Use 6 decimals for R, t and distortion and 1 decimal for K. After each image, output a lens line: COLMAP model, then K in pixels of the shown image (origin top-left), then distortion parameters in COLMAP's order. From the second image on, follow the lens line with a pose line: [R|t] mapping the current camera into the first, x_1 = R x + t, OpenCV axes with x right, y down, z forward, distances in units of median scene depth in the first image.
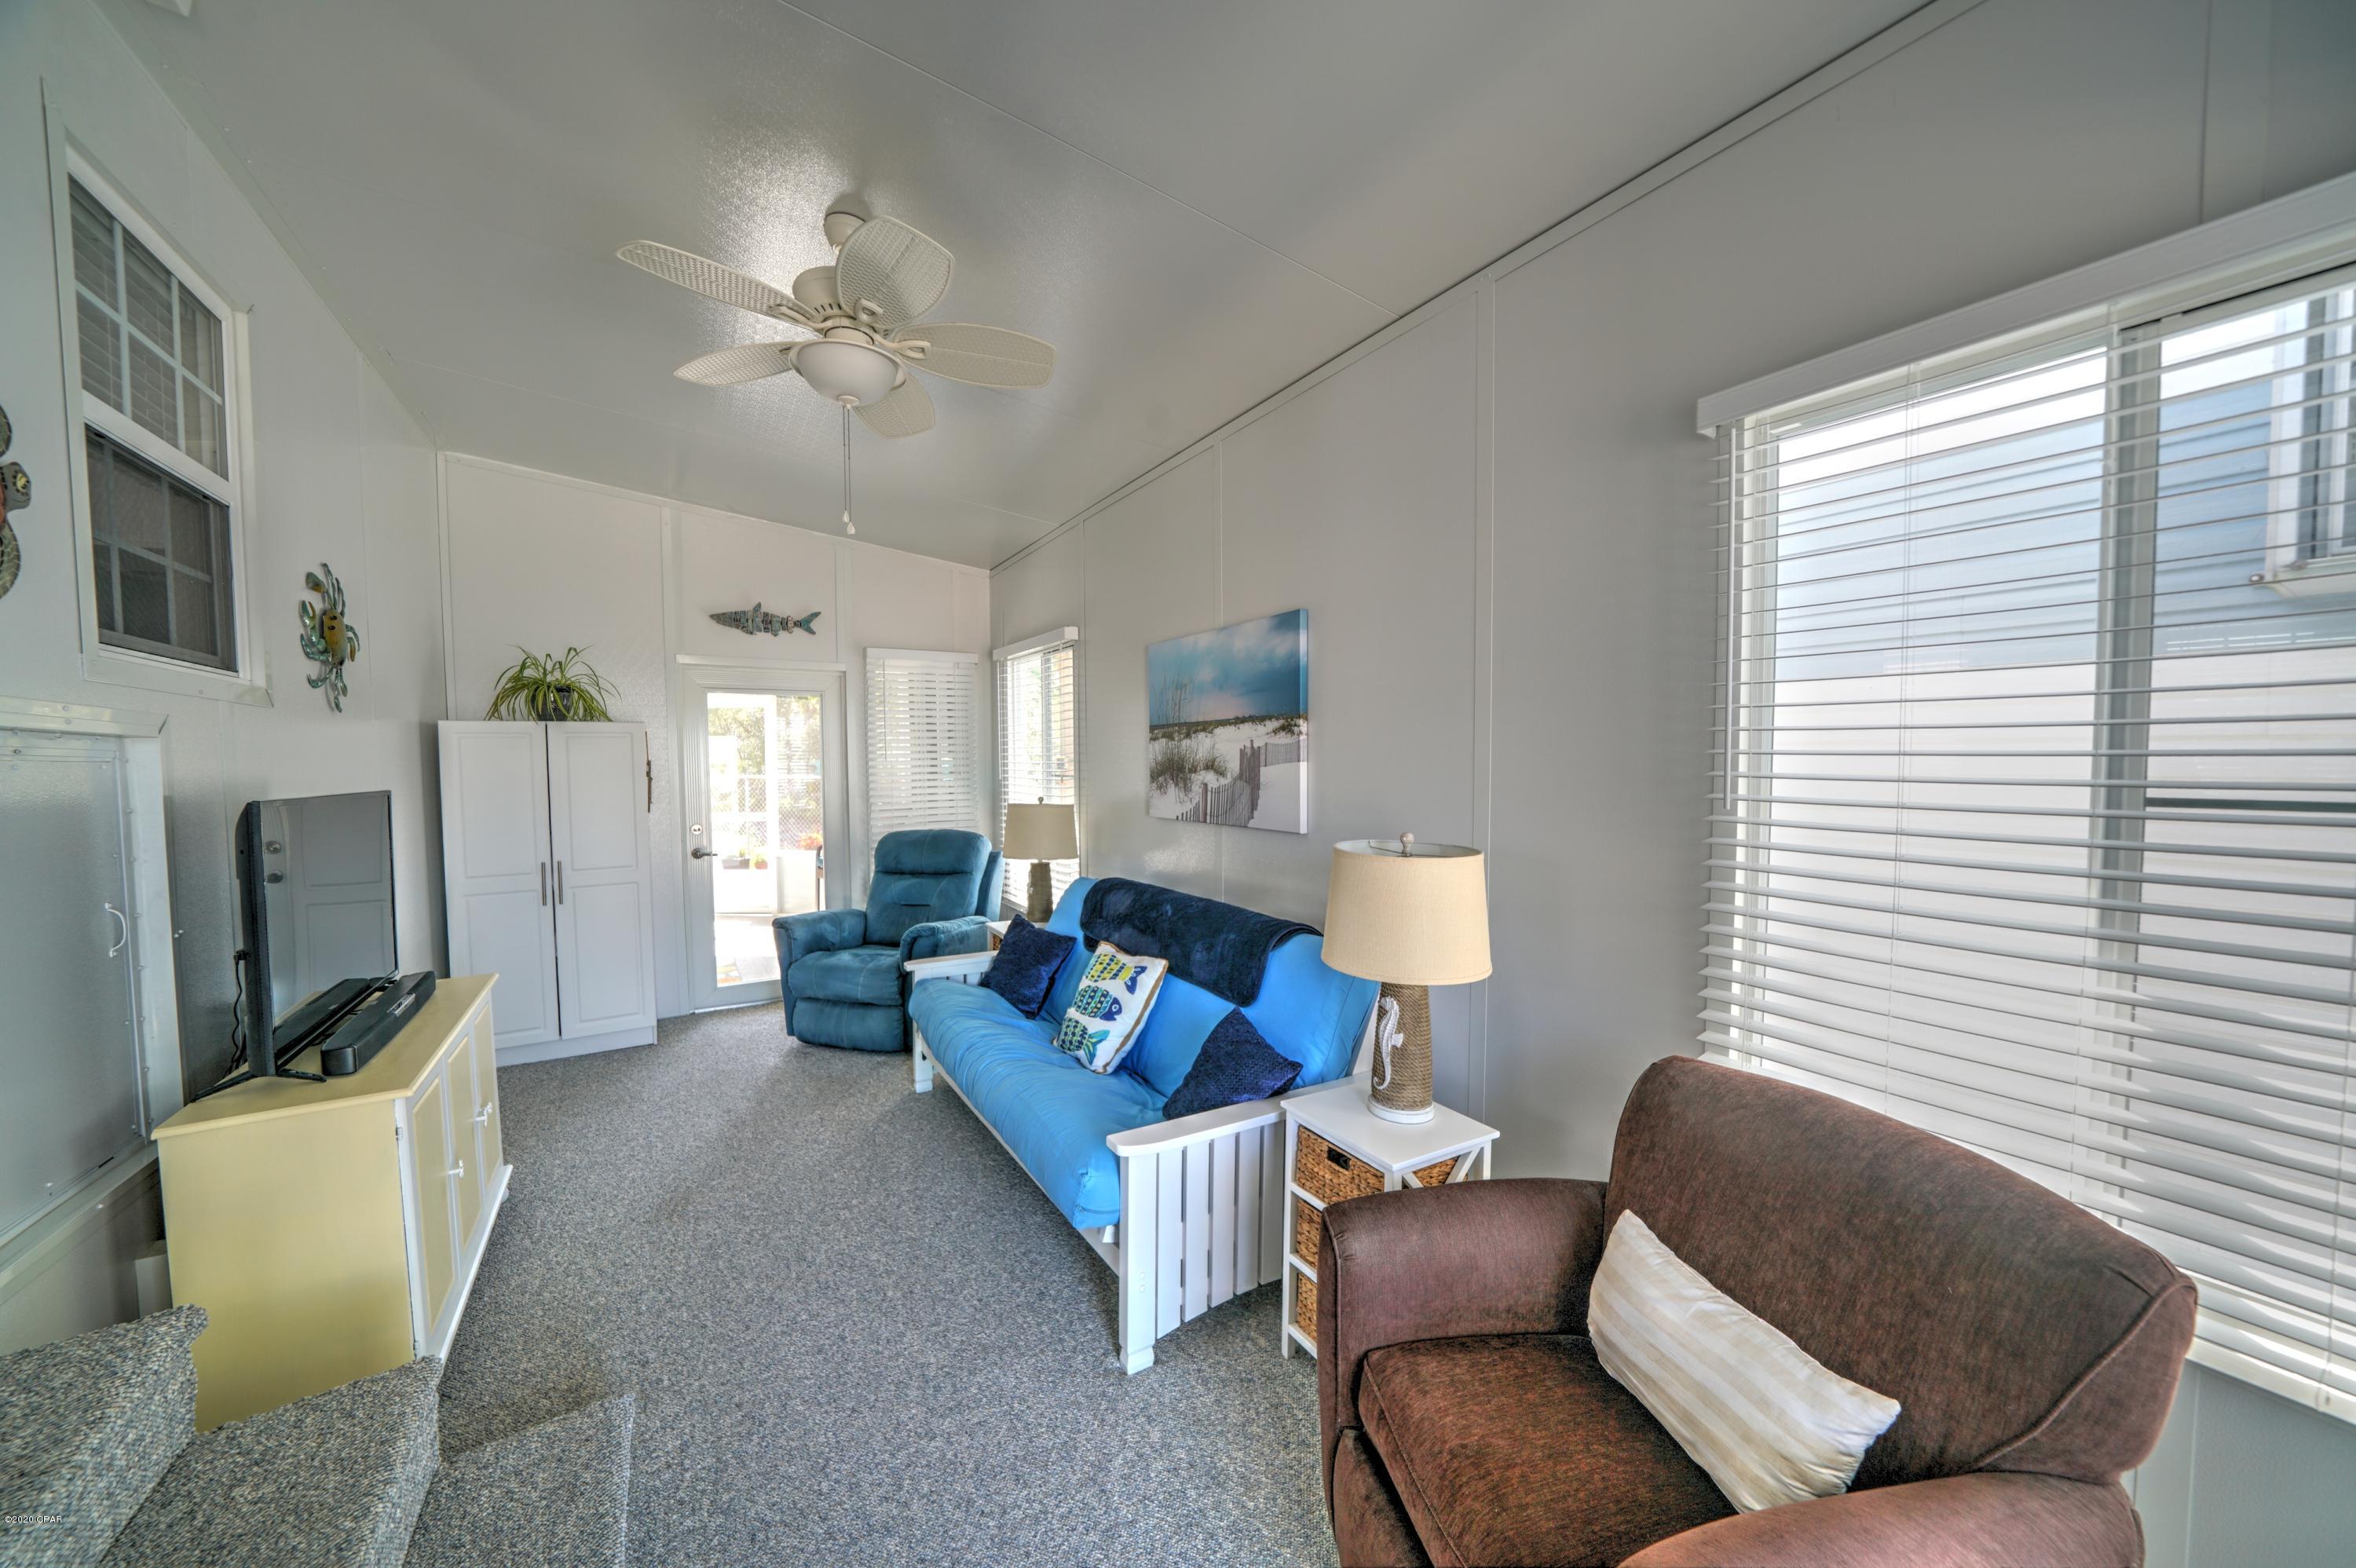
lens RADIAL K [[818.5, 0, 1154.3], [0, 818.5, 794.3], [0, 0, 1]] dist [-0.023677, 0.002229]
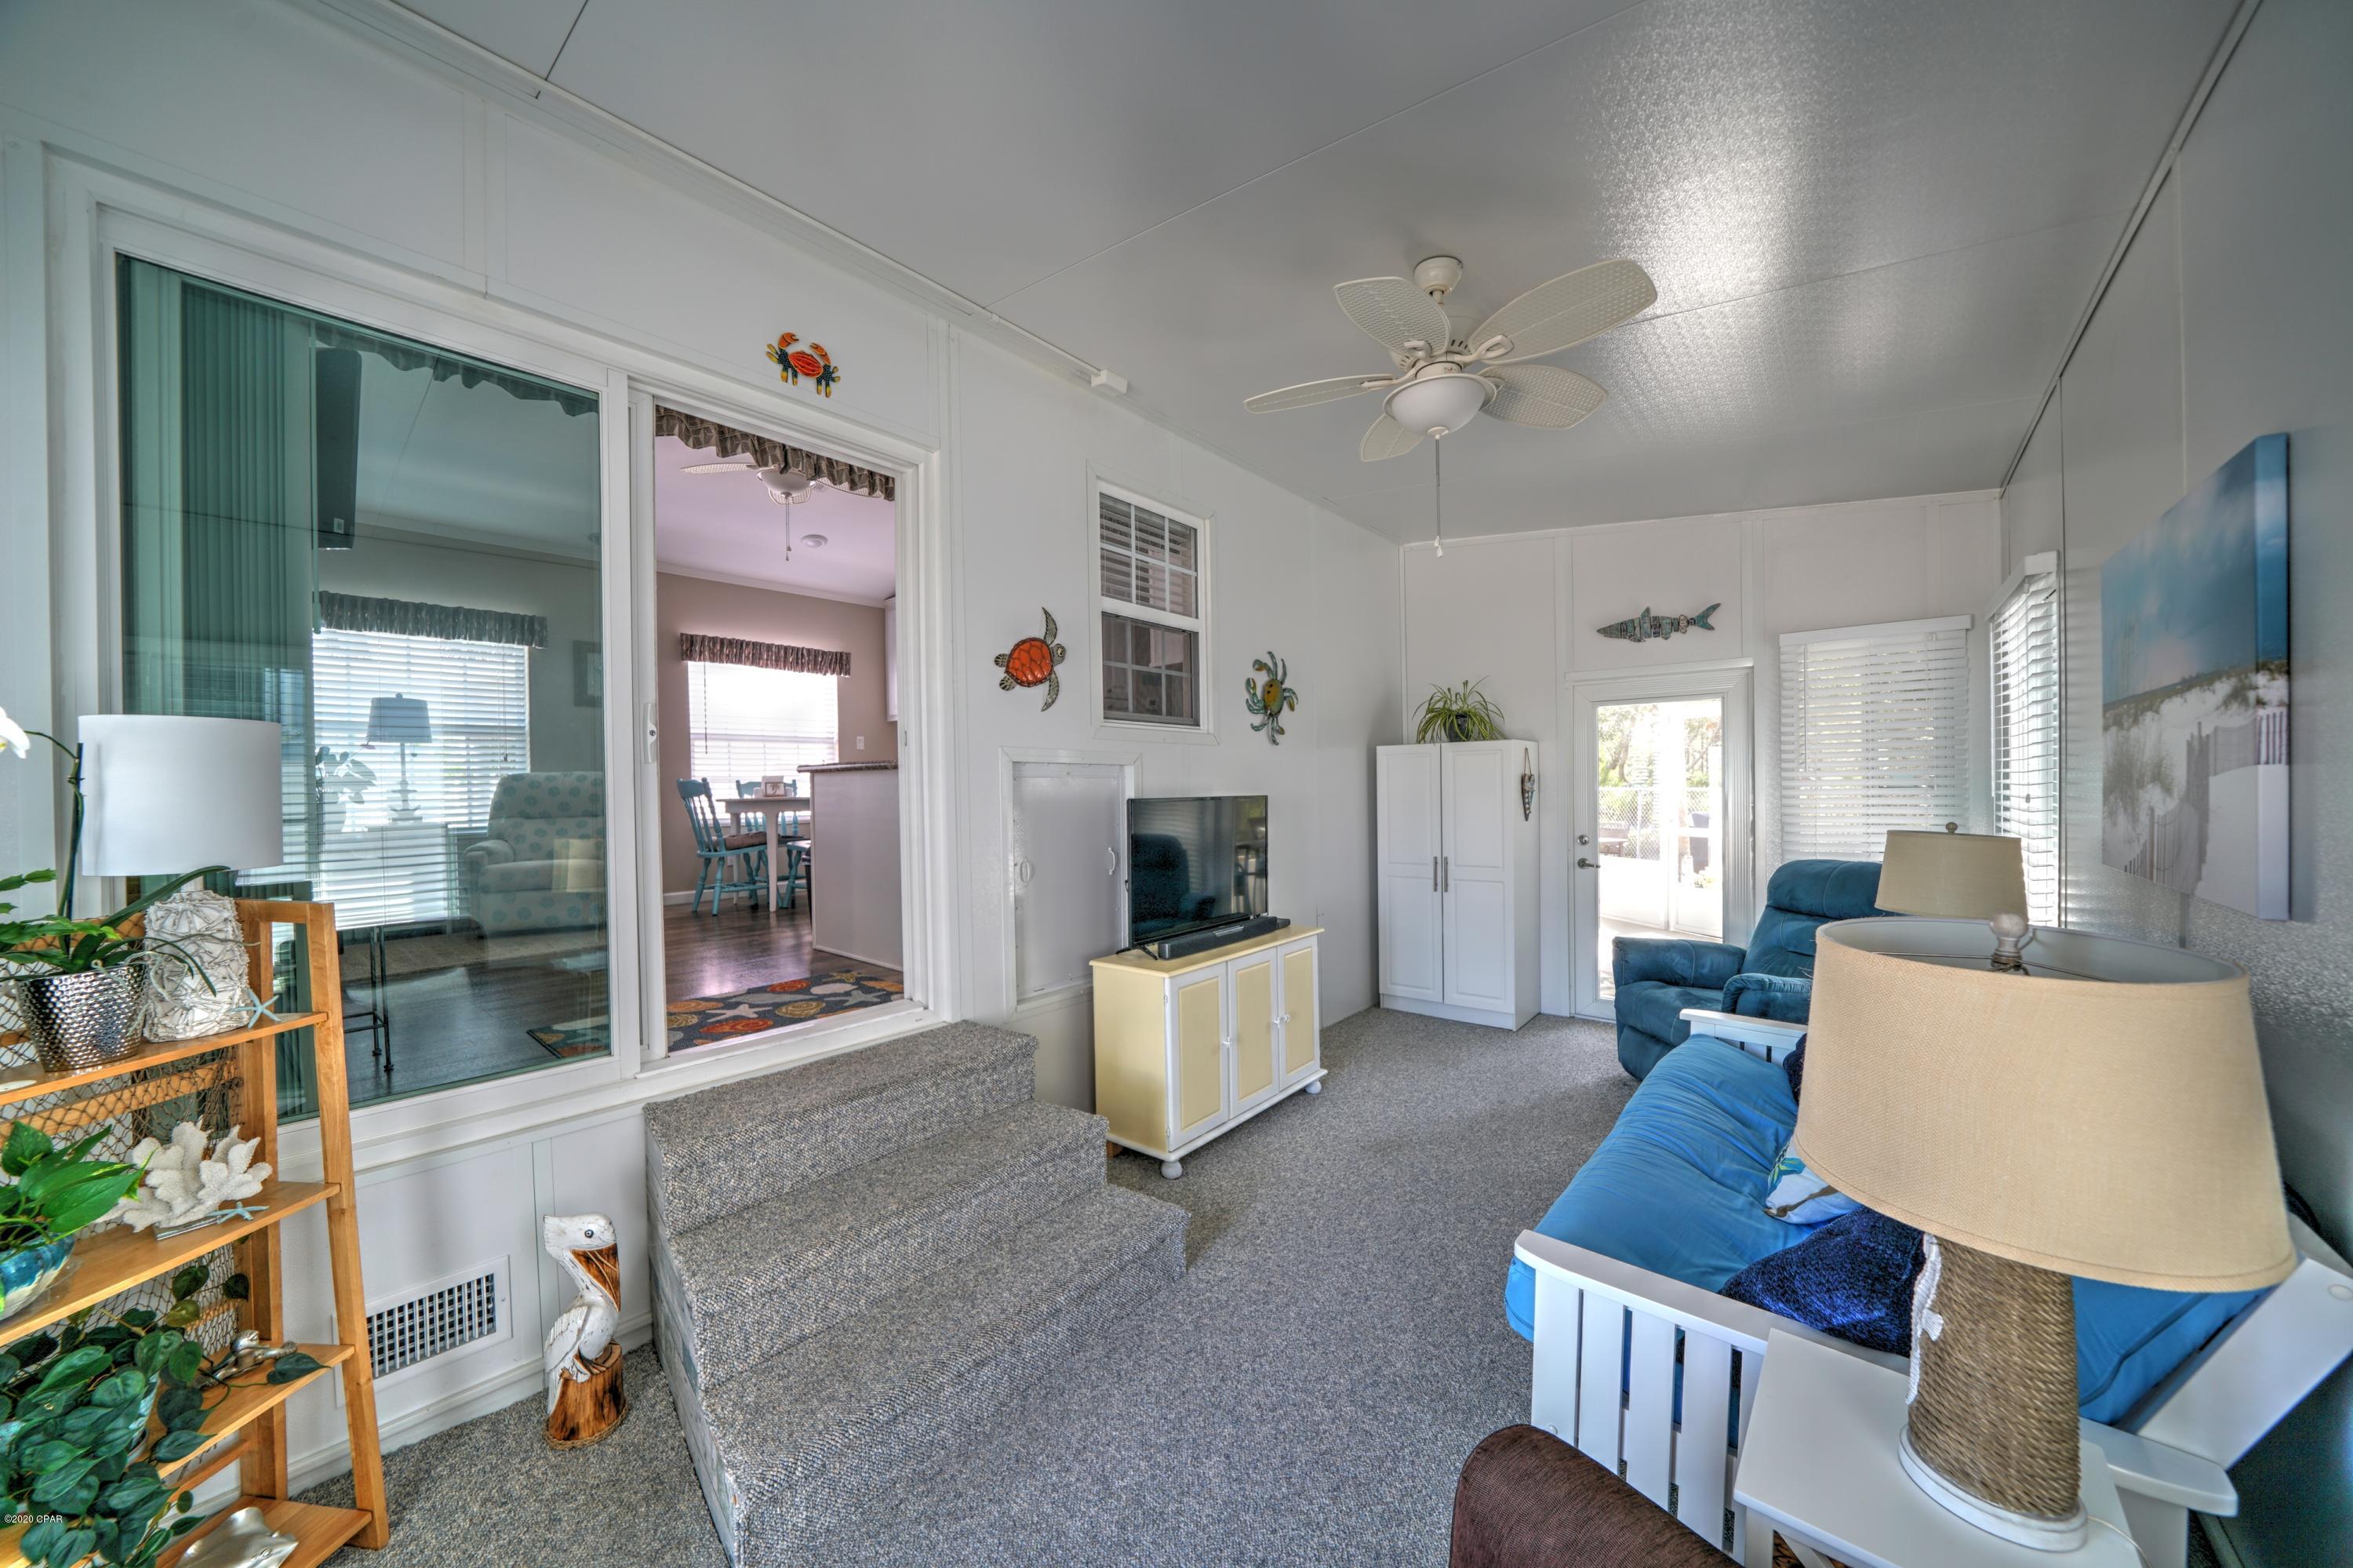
lens RADIAL K [[817.5, 0, 1152.9], [0, 817.5, 794.3], [0, 0, 1]] dist [-0.023677, 0.002229]
pose [[0.314302, 0.013399, -0.949229, 0.322187], [-0.028104, 0.999593, 0.004804, -0.005657], [0.948907, 0.025167, 0.314551, 0.207329]]
